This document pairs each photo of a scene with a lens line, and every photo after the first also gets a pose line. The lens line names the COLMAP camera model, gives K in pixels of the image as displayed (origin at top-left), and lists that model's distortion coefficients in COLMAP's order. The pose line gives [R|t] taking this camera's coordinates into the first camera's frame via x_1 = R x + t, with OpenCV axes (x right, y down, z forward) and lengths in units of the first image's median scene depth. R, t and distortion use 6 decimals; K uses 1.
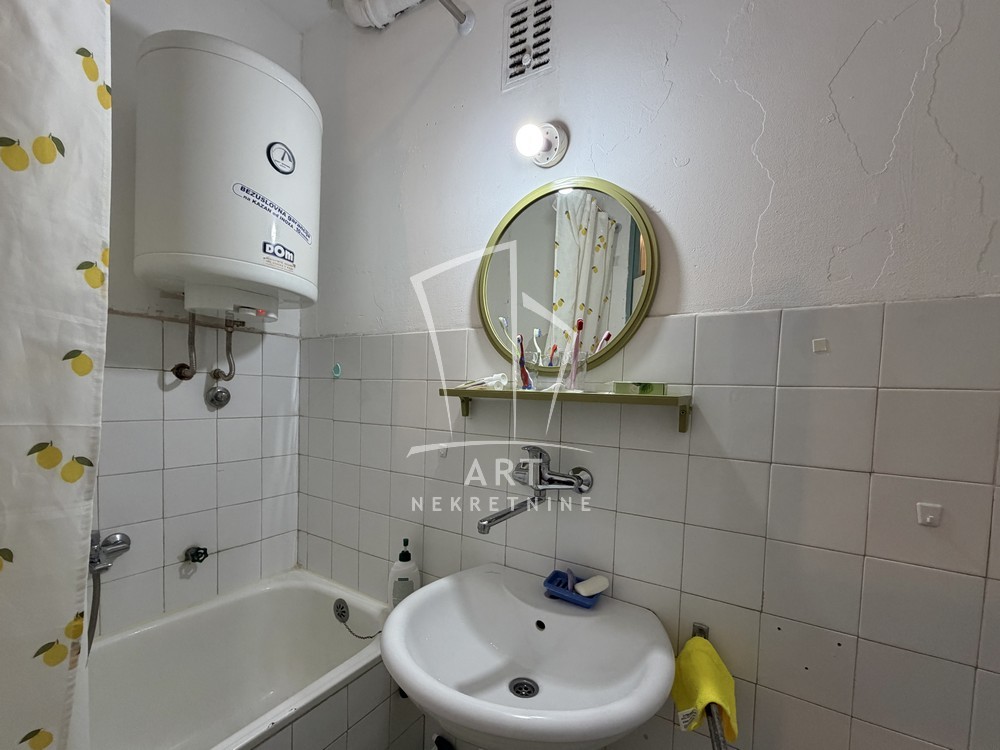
lens RADIAL K [[396.8, 0, 552.5], [0, 396.8, 412.0], [0, 0, 1]] dist [0.000517, 0.000314]
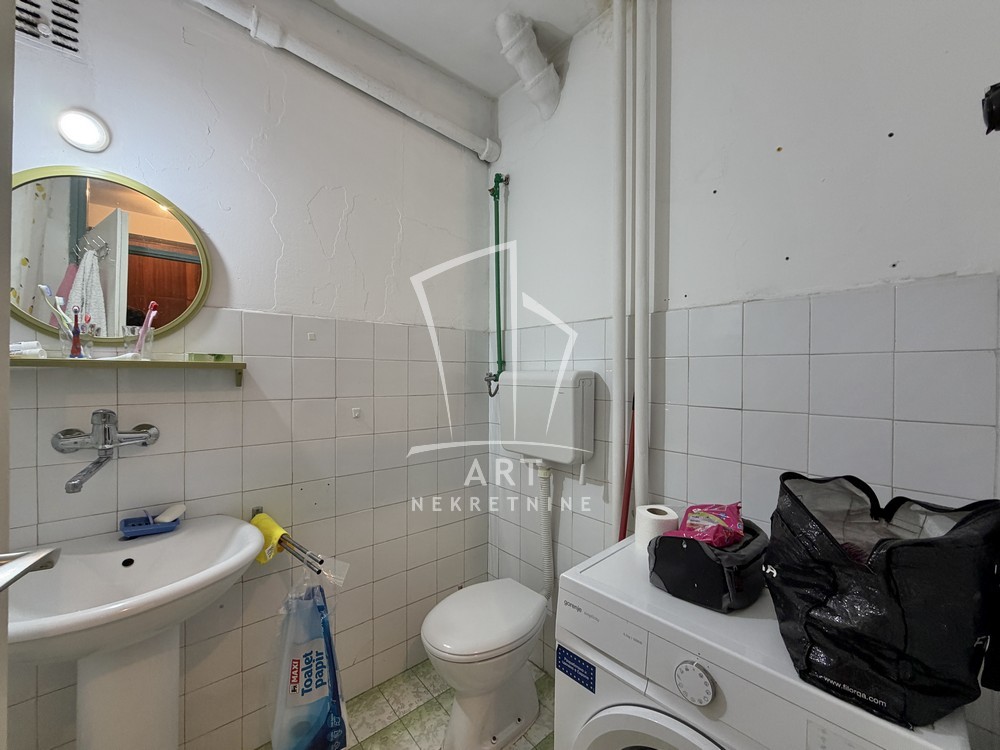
lens RADIAL K [[396.8, 0, 500.5], [0, 396.8, 375.3], [0, 0, 1]] dist [0.000517, 0.000314]
pose [[0.303618, -0.035555, 0.952130, -0.772340], [0.053419, 0.998367, 0.020247, 0.028886], [-0.951295, 0.044715, 0.305021, -0.399866]]
